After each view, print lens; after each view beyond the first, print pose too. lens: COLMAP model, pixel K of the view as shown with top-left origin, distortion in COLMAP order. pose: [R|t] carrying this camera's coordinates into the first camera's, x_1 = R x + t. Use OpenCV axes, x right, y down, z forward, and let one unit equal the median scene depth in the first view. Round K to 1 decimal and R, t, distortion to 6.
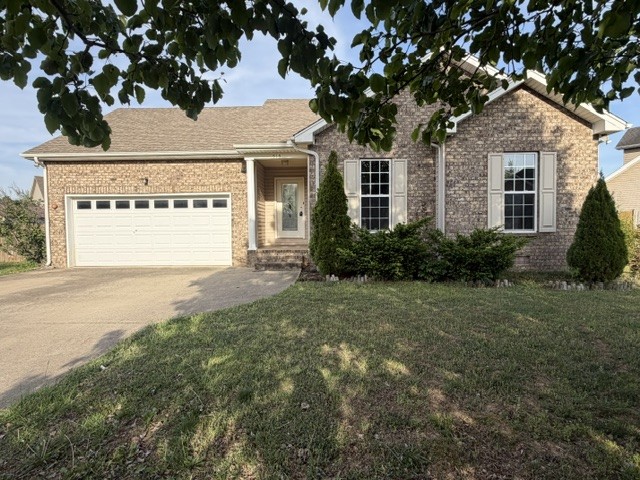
lens RADIAL K [[254.2, 0, 318.3], [0, 254.2, 238.9], [0, 0, 1]] dist [-0.000376, -0.000106]
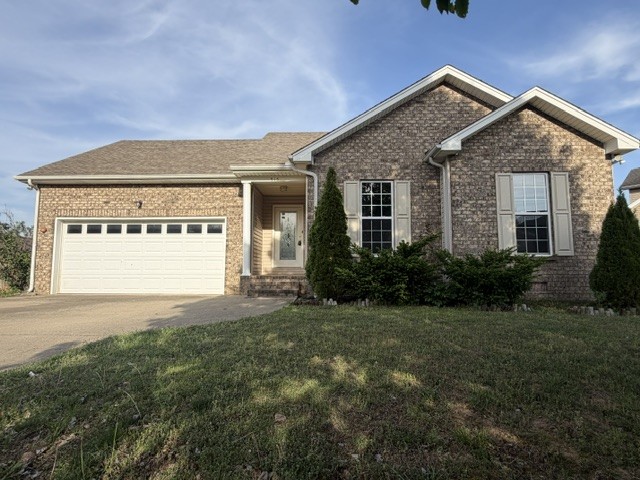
lens RADIAL K [[255.3, 0, 318.2], [0, 255.3, 260.5], [0, 0, 1]] dist [-0.000631, 0.000101]
pose [[0.999884, 0.011535, -0.009902, 0.018971], [-0.012416, 0.995486, -0.094091, 0.088367], [0.008772, 0.094203, 0.995514, 0.074747]]
